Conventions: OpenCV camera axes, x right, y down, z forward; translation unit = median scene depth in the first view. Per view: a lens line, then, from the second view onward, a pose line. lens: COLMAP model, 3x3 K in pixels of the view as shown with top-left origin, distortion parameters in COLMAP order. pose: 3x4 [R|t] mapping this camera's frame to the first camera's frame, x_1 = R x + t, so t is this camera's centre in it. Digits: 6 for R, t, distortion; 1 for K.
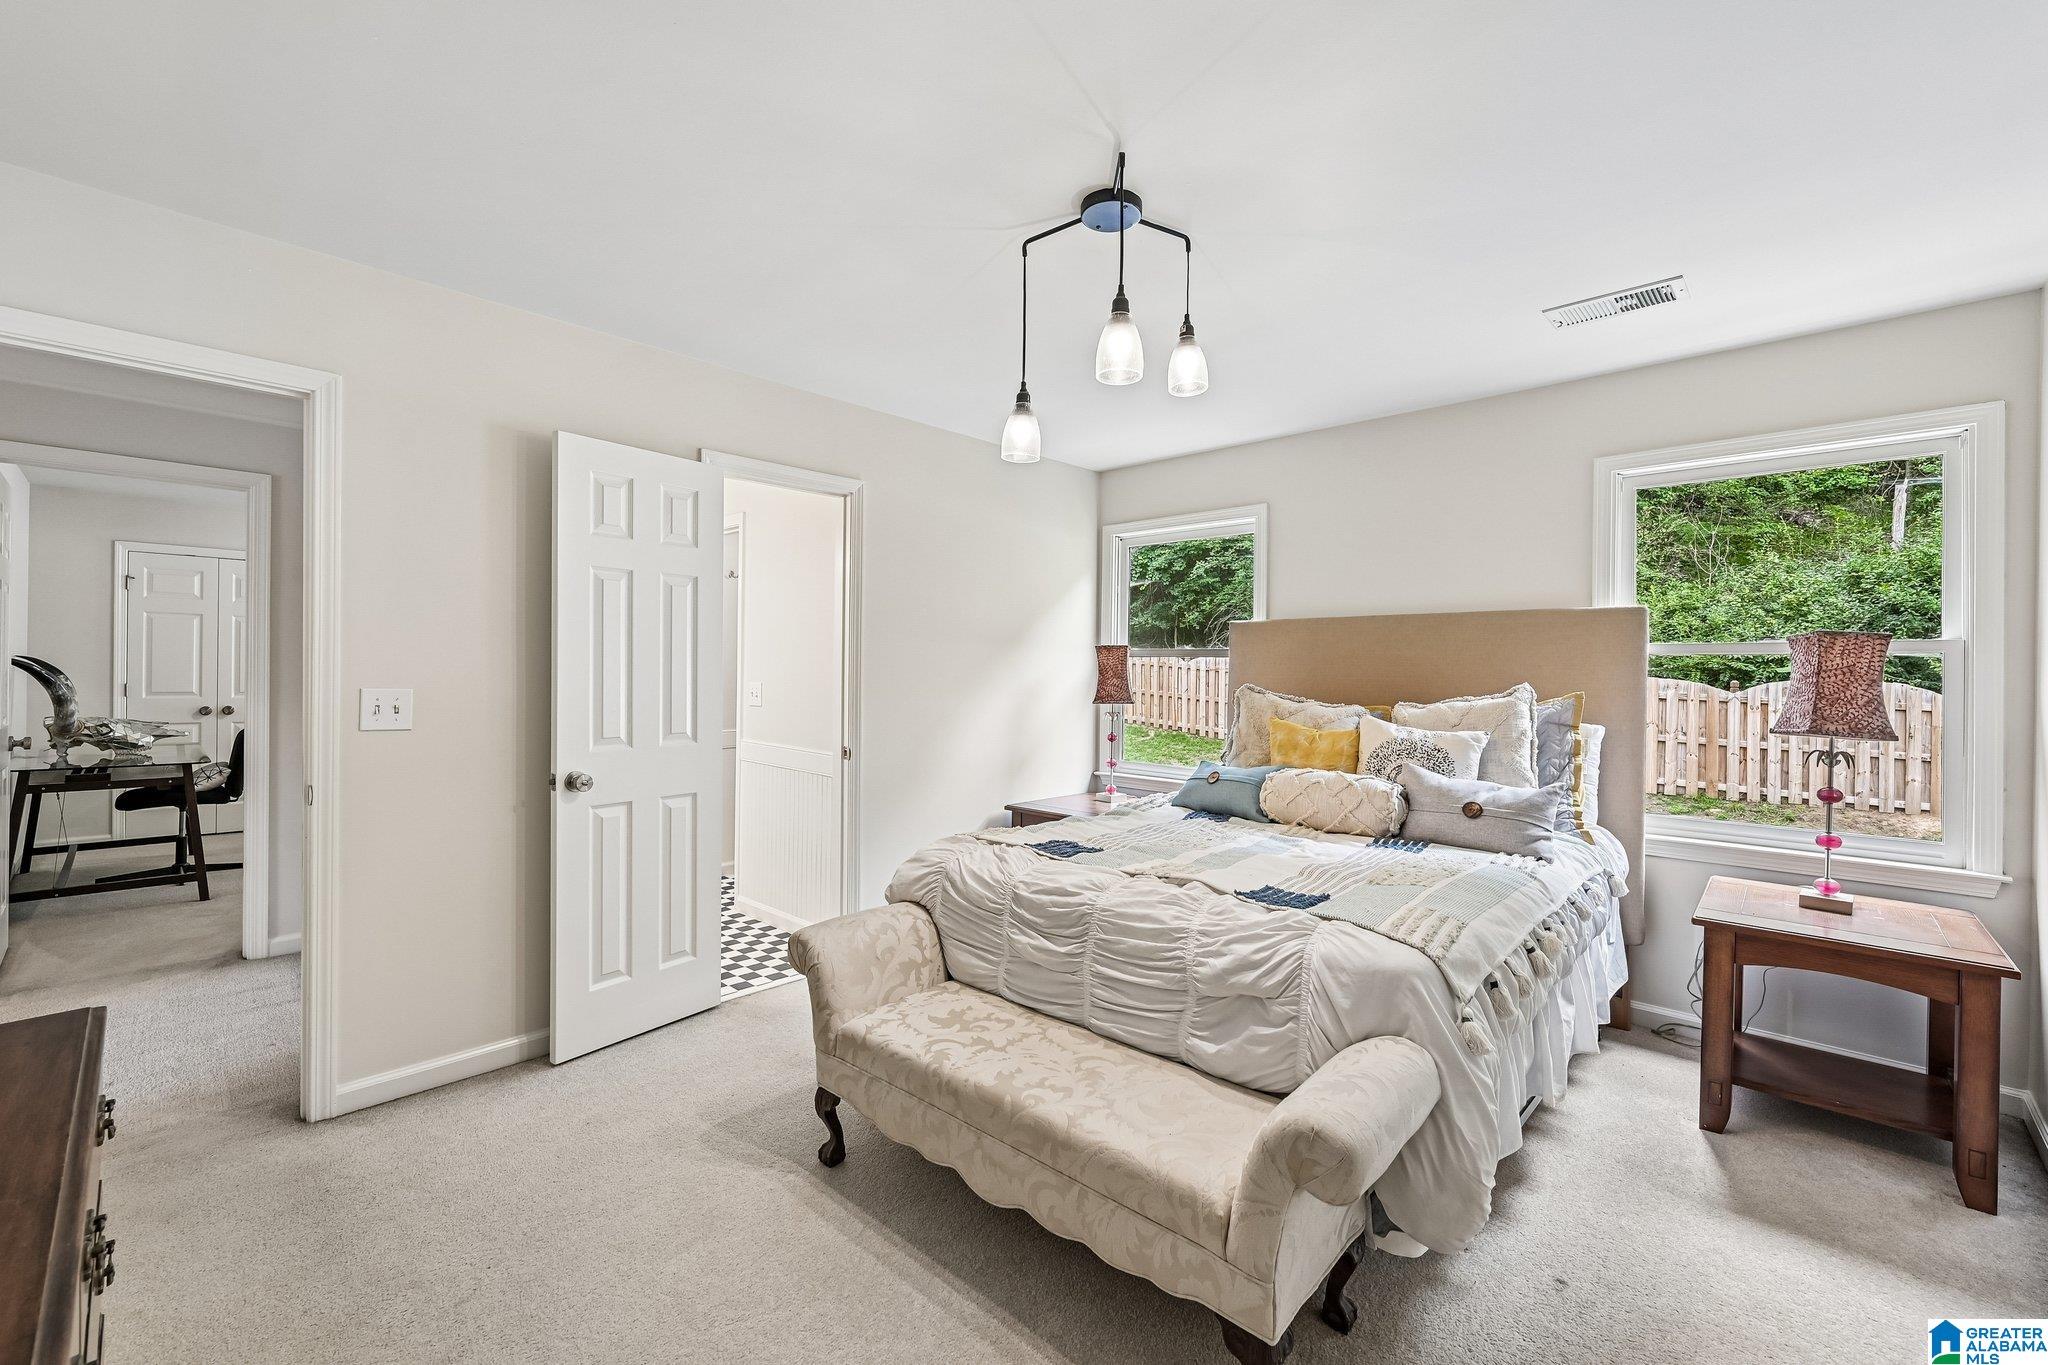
lens RADIAL K [[837.8, 0, 1020.4], [0, 837.8, 665.2], [0, 0, 1]] dist [0.001163, 0.000386]
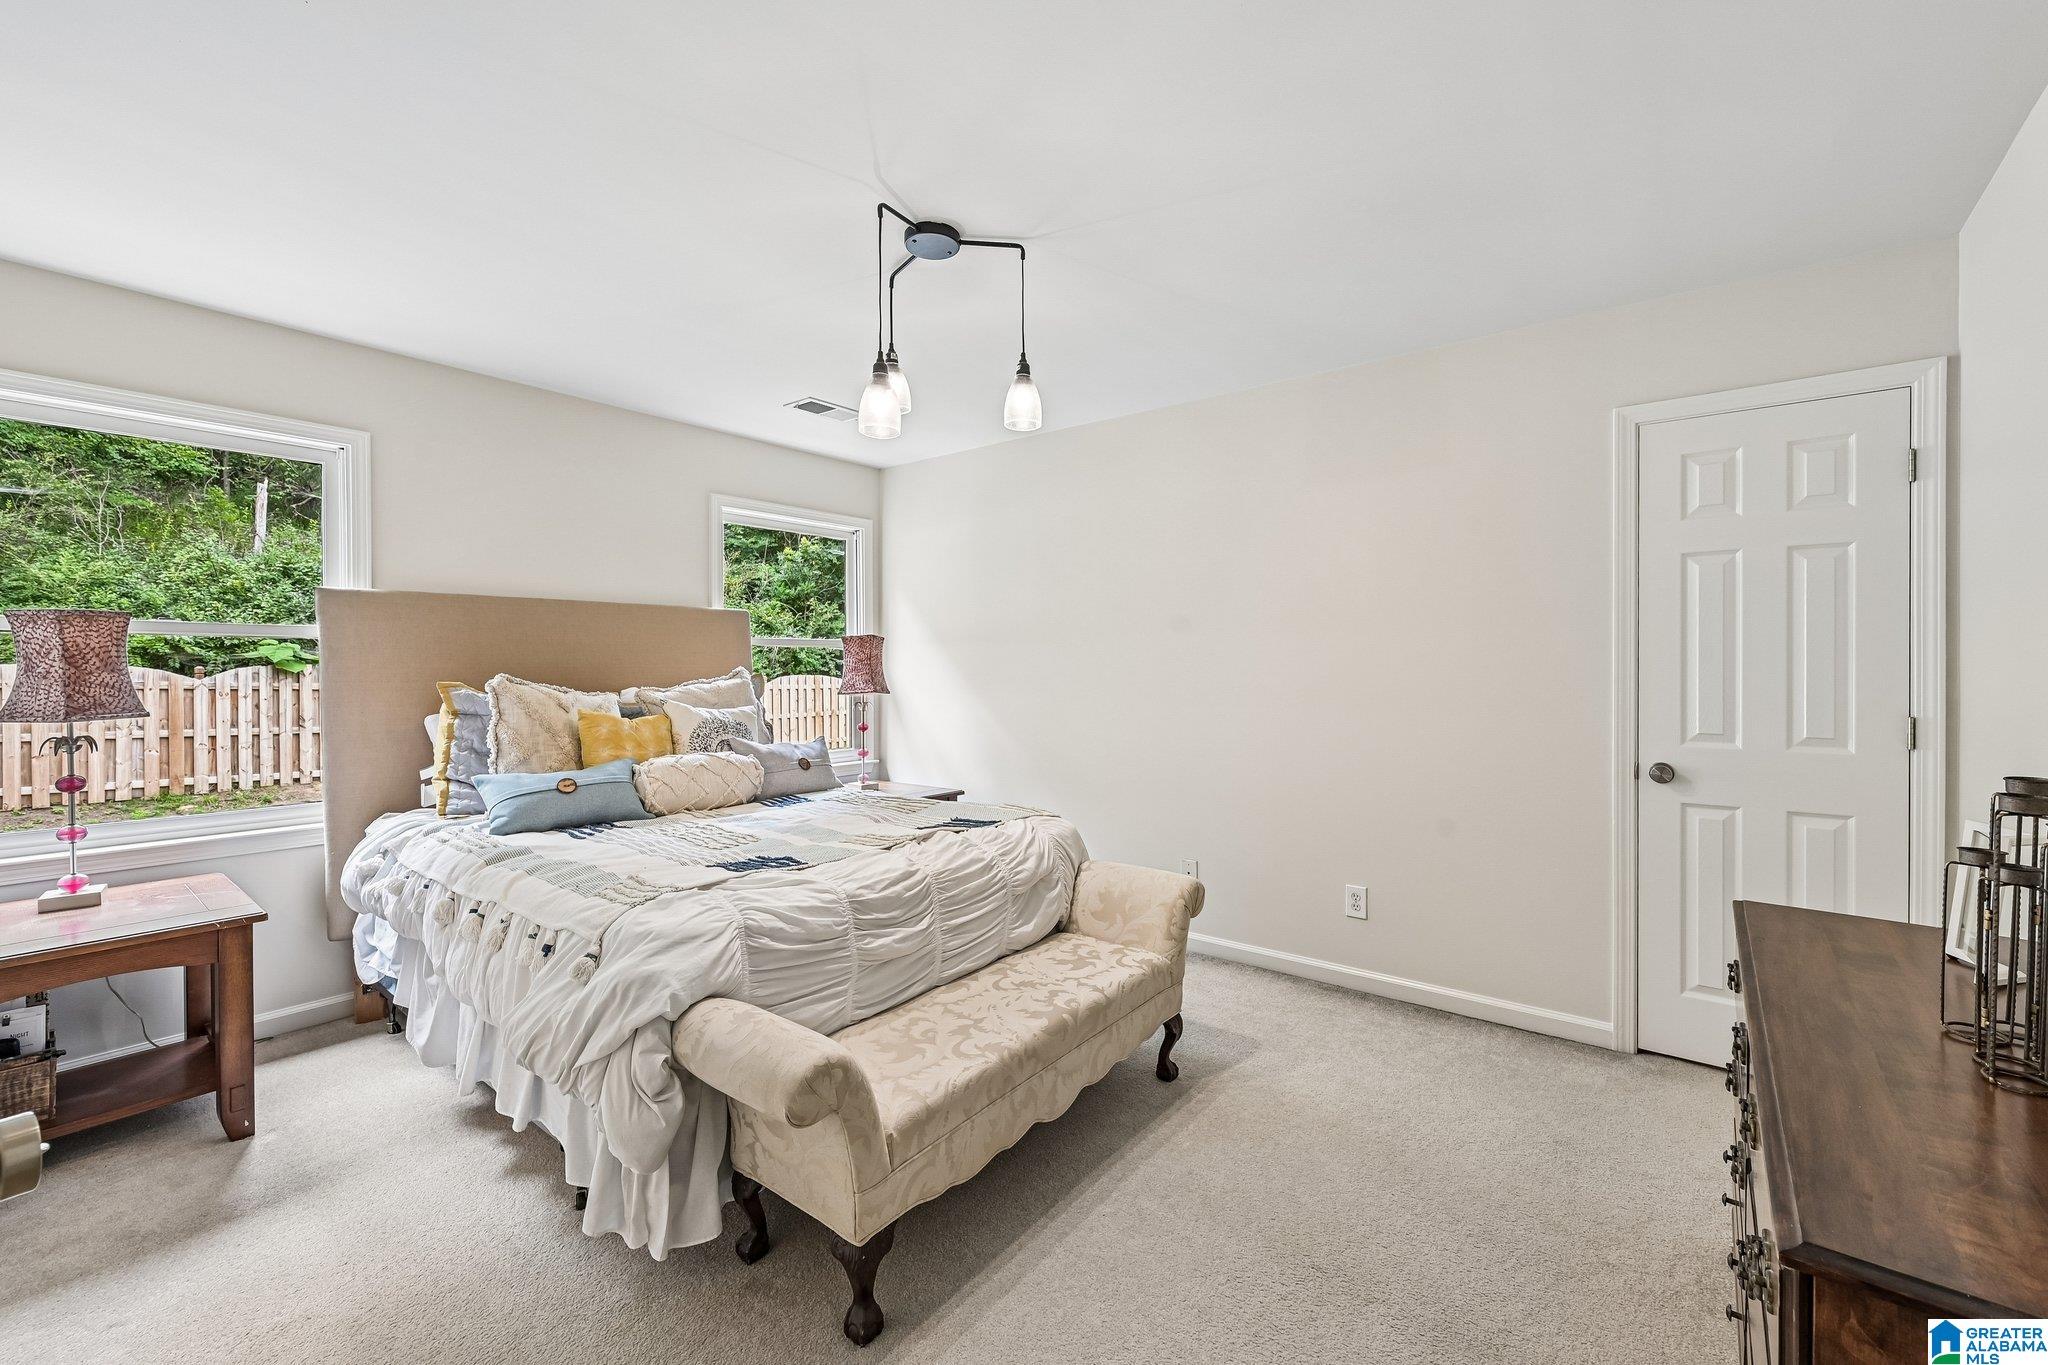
lens RADIAL K [[837.8, 0, 1020.4], [0, 837.8, 665.2], [0, 0, 1]] dist [0.001163, 0.000386]
pose [[-0.080520, -0.011219, 0.996690, -0.166815], [-0.006553, 0.999921, 0.010726, 0.000720], [-0.996731, -0.005668, -0.080587, 0.162485]]
